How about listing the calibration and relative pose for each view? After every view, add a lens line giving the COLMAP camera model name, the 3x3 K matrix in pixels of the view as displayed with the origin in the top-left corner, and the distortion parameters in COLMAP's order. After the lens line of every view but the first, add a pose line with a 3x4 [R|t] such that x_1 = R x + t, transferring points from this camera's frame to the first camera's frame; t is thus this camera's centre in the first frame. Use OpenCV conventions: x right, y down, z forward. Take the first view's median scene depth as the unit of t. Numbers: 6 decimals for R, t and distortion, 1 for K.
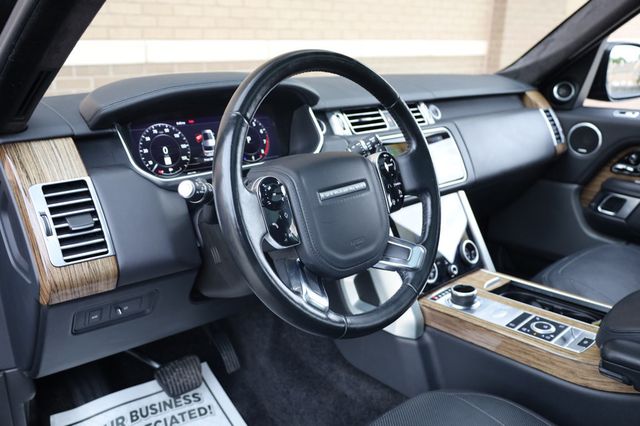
lens RADIAL K [[574.5, 0, 320.0], [0, 574.5, 213.0], [0, 0, 1]] dist [0.000617, 0.004441]
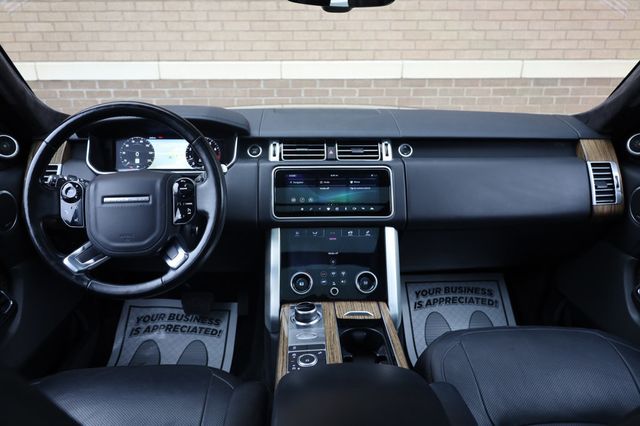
lens RADIAL K [[471.7, 0, 320.0], [0, 471.7, 213.0], [0, 0, 1]] dist [-0.002750, -0.000032]
pose [[0.754534, 0.213578, -0.620535, 0.940920], [-0.185490, 0.976411, 0.110520, -0.186429], [0.629502, 0.031711, 0.776352, 0.315585]]
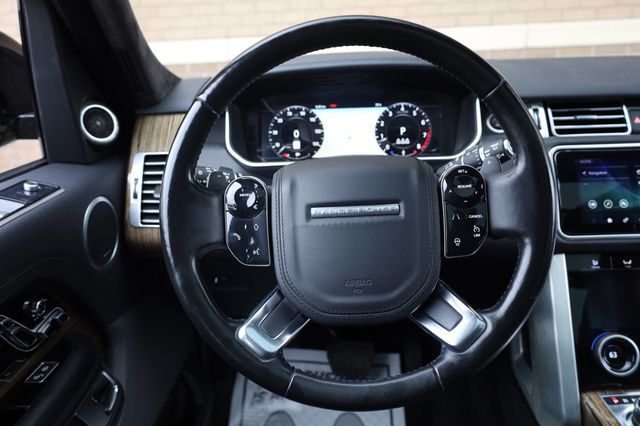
lens RADIAL K [[504.4, 0, 320.0], [0, 504.4, 213.0], [0, 0, 1]] dist [-0.004839, 0.003585]
pose [[0.703384, 0.200606, -0.681915, 0.365843], [-0.161394, 0.979366, 0.121635, -0.087783], [0.692245, 0.024501, 0.721247, 0.413606]]
